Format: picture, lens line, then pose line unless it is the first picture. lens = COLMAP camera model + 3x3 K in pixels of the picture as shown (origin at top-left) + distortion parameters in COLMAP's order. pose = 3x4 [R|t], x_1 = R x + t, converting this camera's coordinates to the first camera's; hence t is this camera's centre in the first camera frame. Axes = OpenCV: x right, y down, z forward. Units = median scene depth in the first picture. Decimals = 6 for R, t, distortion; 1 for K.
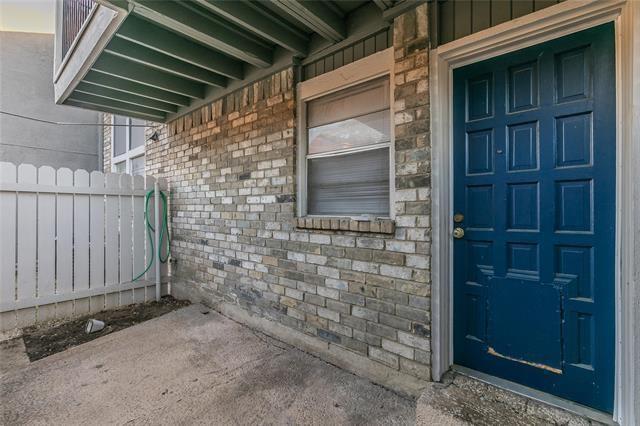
lens RADIAL K [[280.7, 0, 327.0], [0, 280.7, 208.2], [0, 0, 1]] dist [0.001727, 0.000226]
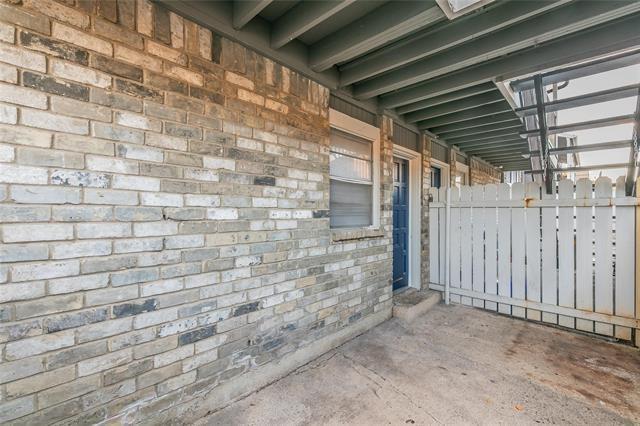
lens RADIAL K [[280.7, 0, 327.0], [0, 280.7, 208.2], [0, 0, 1]] dist [0.001727, 0.000226]
pose [[0.054921, 0.003855, 0.998483, -1.076009], [-0.022030, 0.999754, -0.002648, -0.049101], [-0.998248, -0.021851, 0.054992, 0.859180]]
